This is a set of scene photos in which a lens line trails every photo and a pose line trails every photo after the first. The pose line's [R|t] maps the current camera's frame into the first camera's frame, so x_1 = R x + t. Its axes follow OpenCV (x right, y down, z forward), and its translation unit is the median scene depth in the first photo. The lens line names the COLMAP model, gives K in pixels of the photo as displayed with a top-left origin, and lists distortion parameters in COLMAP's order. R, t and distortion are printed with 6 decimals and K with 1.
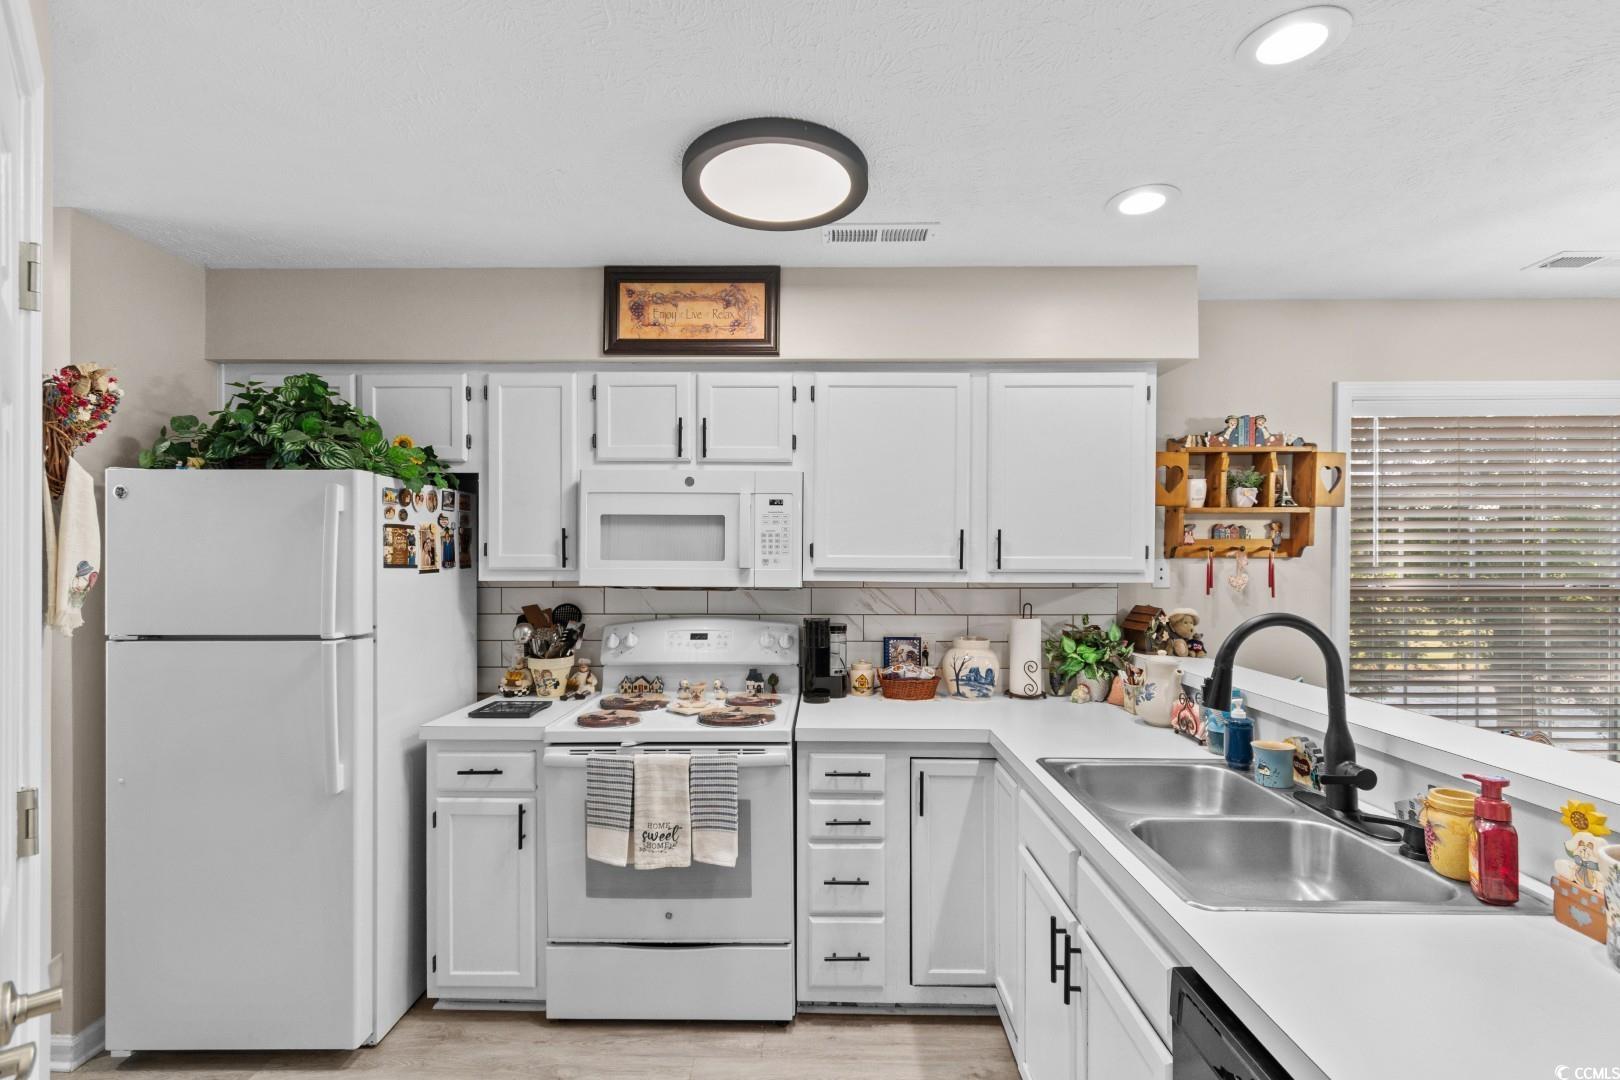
lens RADIAL K [[736.1, 0, 814.2], [0, 736.1, 553.7], [0, 0, 1]] dist [0.007377, -0.000588]
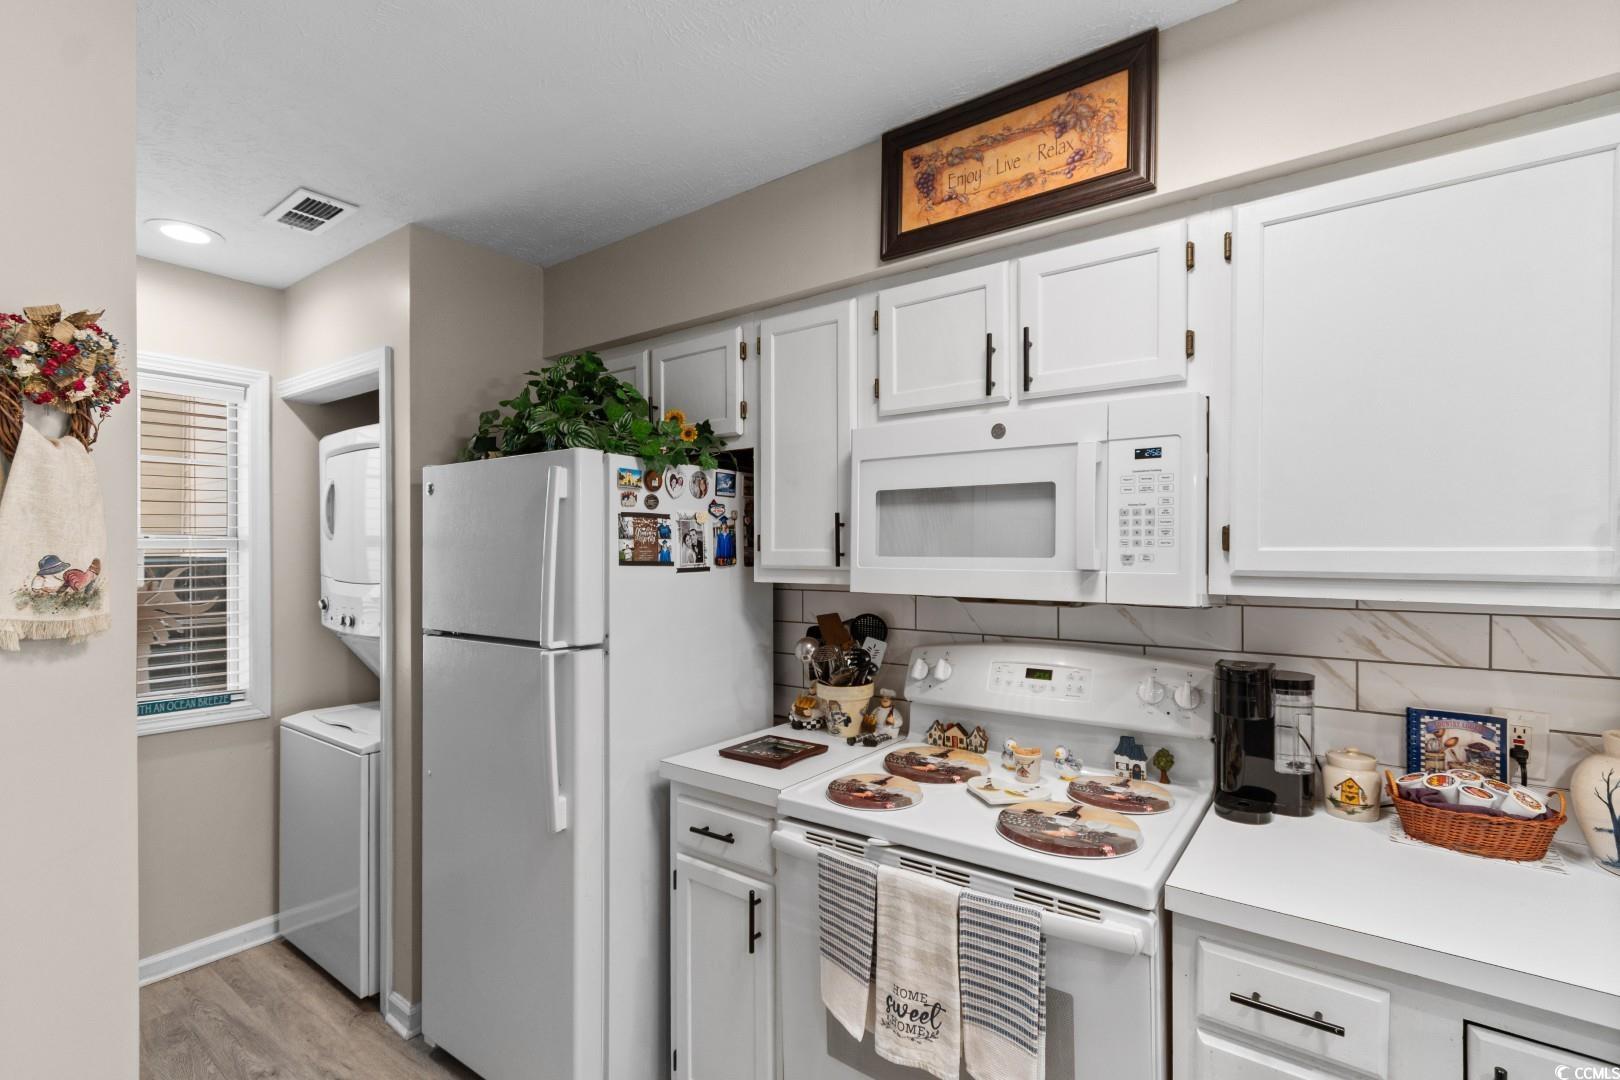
lens RADIAL K [[736.1, 0, 814.2], [0, 736.1, 553.7], [0, 0, 1]] dist [0.007377, -0.000588]
pose [[0.813029, -0.001389, -0.582222, 0.067588], [0.003425, 0.999991, 0.002397, 0.004278], [0.582213, -0.003943, 0.813027, 0.393464]]
